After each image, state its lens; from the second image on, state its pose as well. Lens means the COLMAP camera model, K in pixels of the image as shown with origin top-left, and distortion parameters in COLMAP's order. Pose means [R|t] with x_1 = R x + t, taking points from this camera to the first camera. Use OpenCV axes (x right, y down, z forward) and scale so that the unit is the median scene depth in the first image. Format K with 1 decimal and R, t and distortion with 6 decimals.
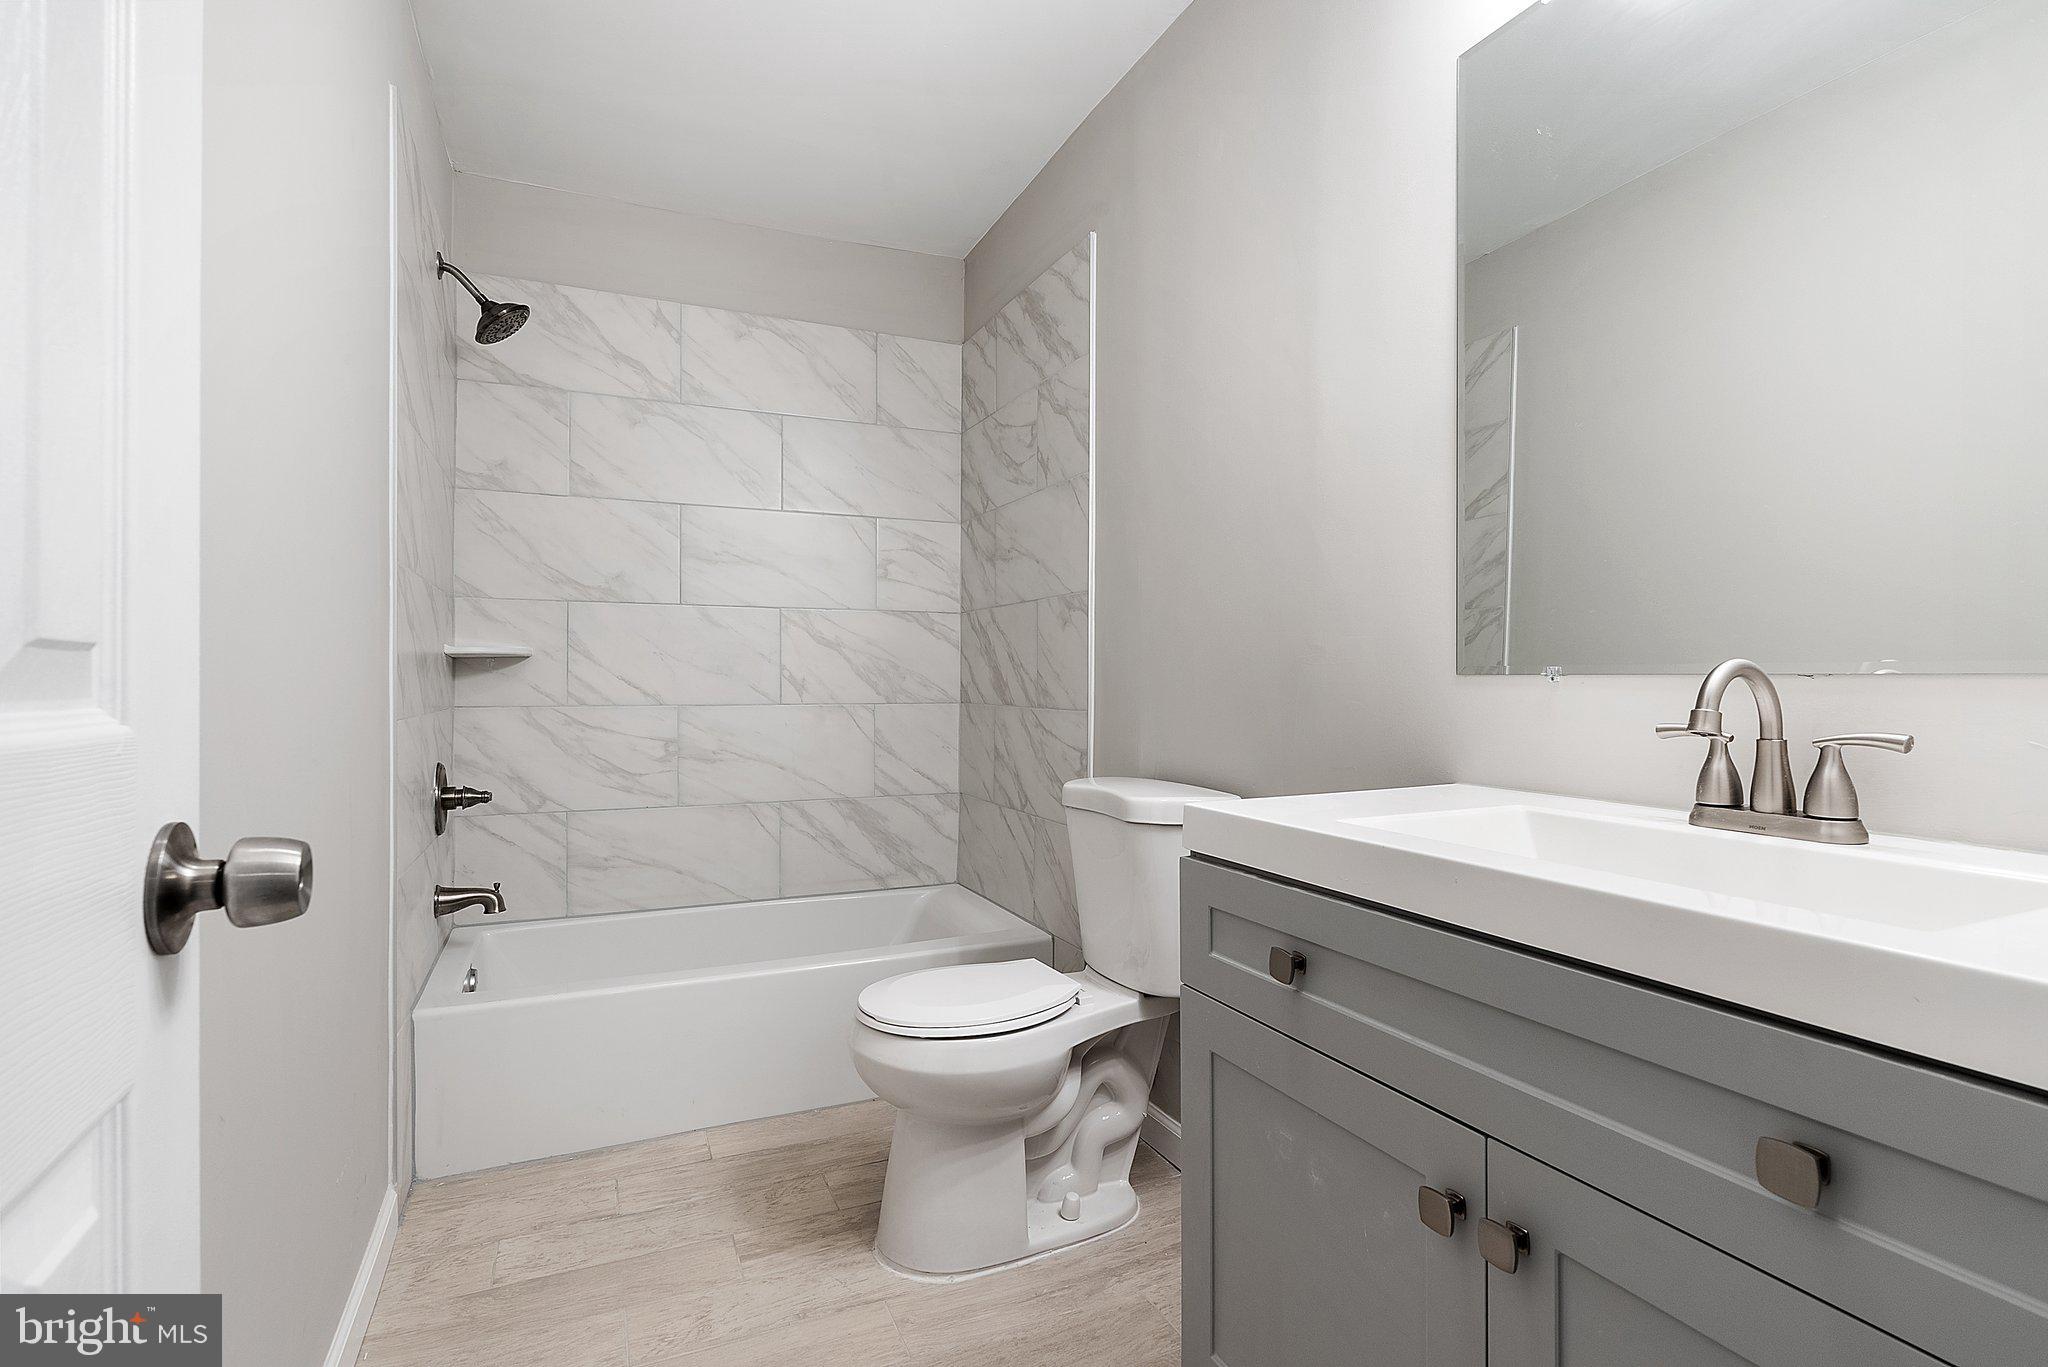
lens RADIAL K [[990.9, 0, 1024.0], [0, 990.9, 683.5], [0, 0, 1]] dist [-0.003266, -0.000292]
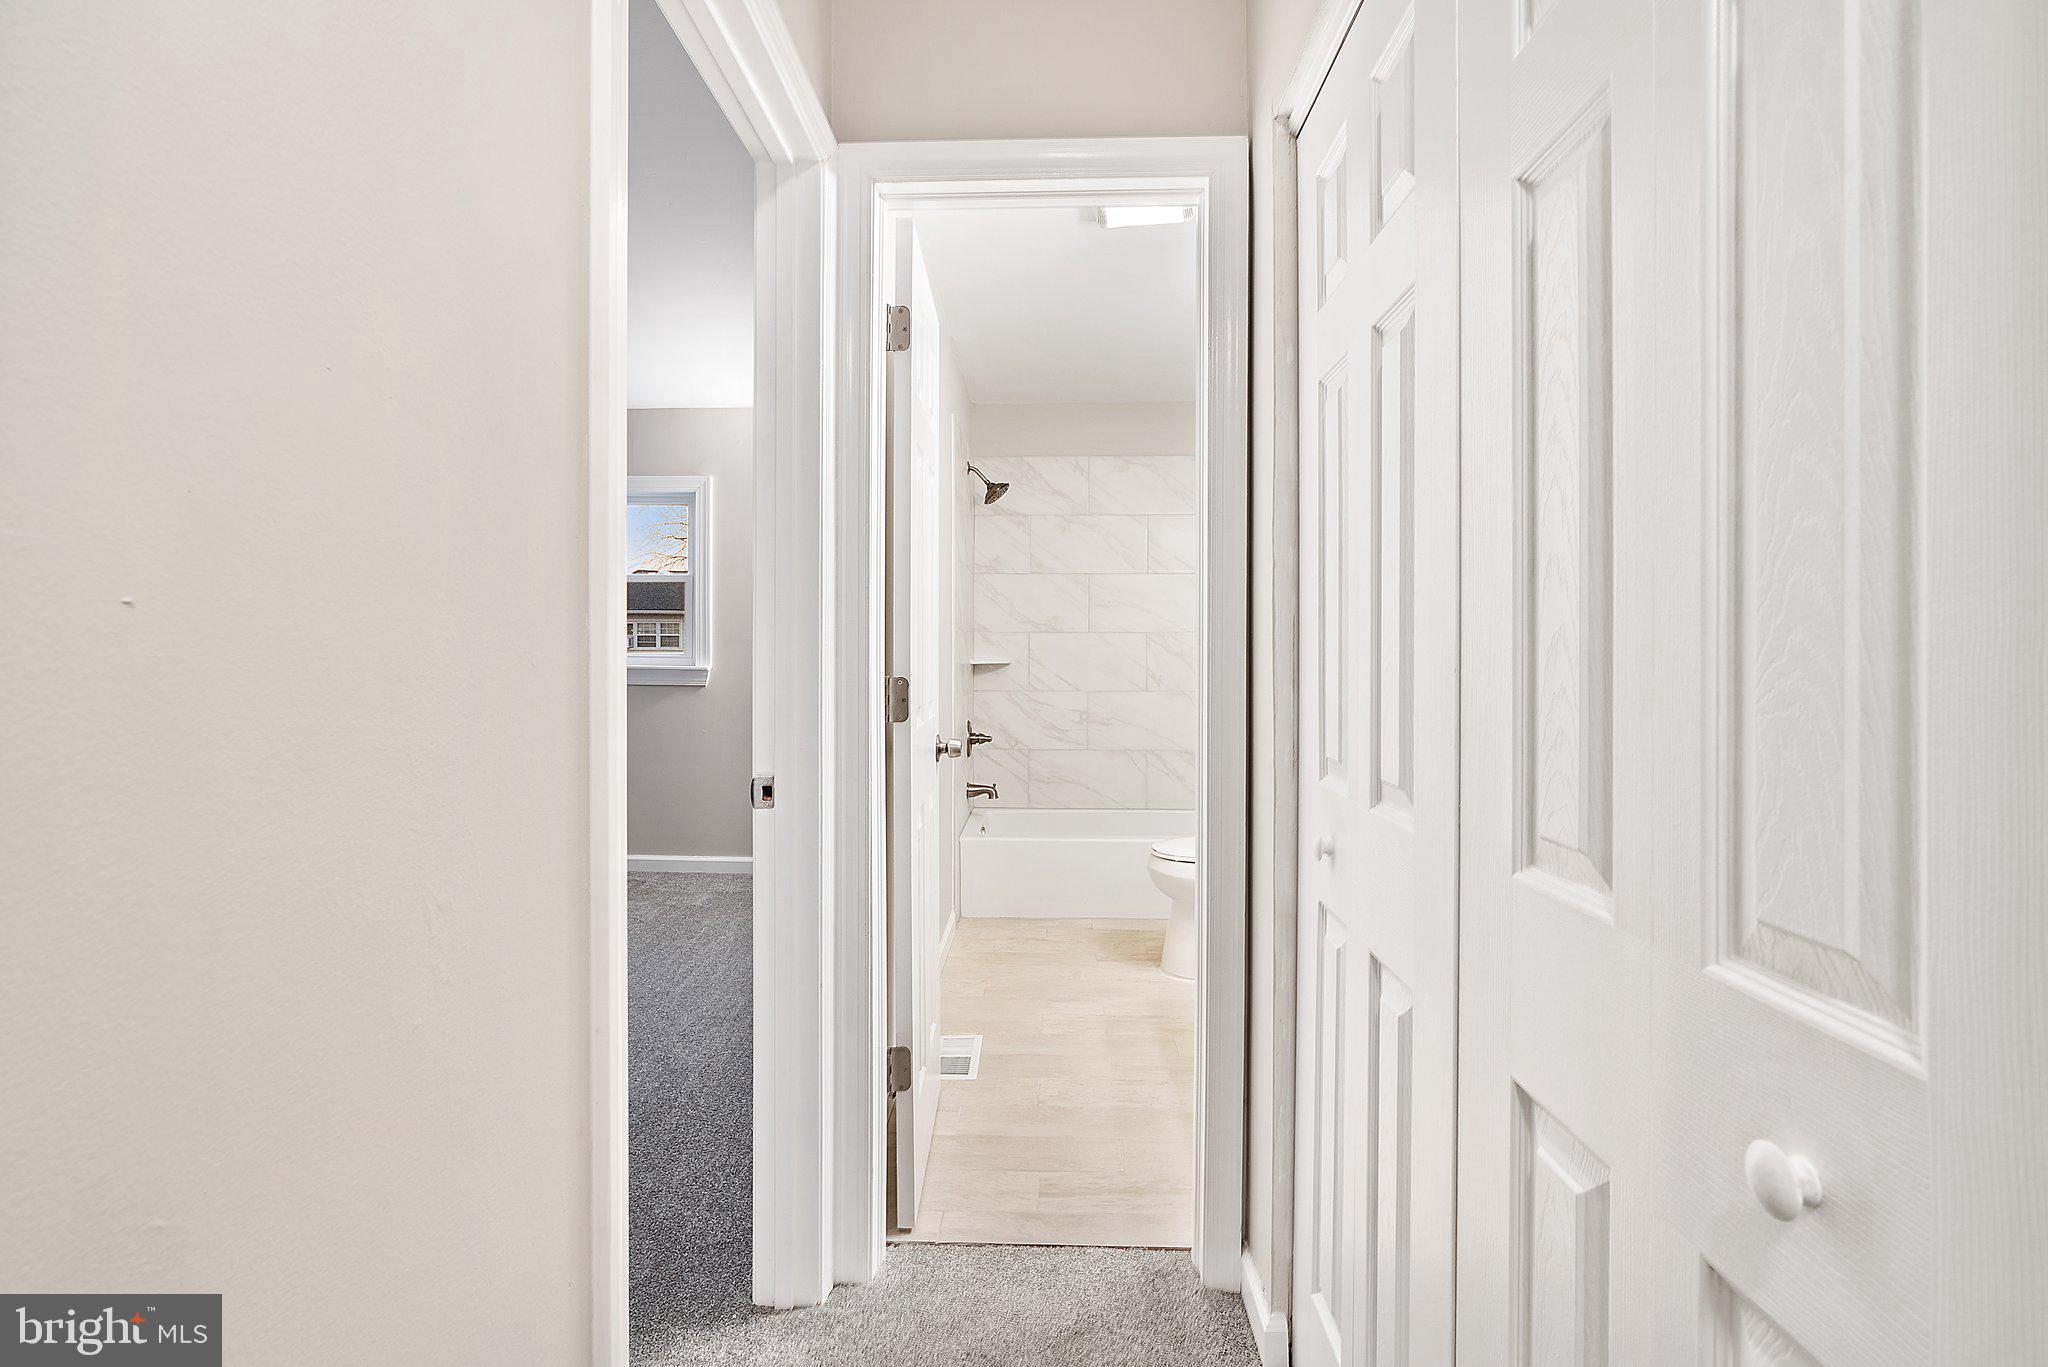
lens RADIAL K [[938.9, 0, 1020.6], [0, 938.9, 662.3], [0, 0, 1]] dist [-0.013683, 0.004497]
pose [[0.897510, 0.004758, -0.440968, 0.306417], [-0.000113, 0.999944, 0.010558, -0.052772], [0.440994, -0.009426, 0.897461, -0.593240]]
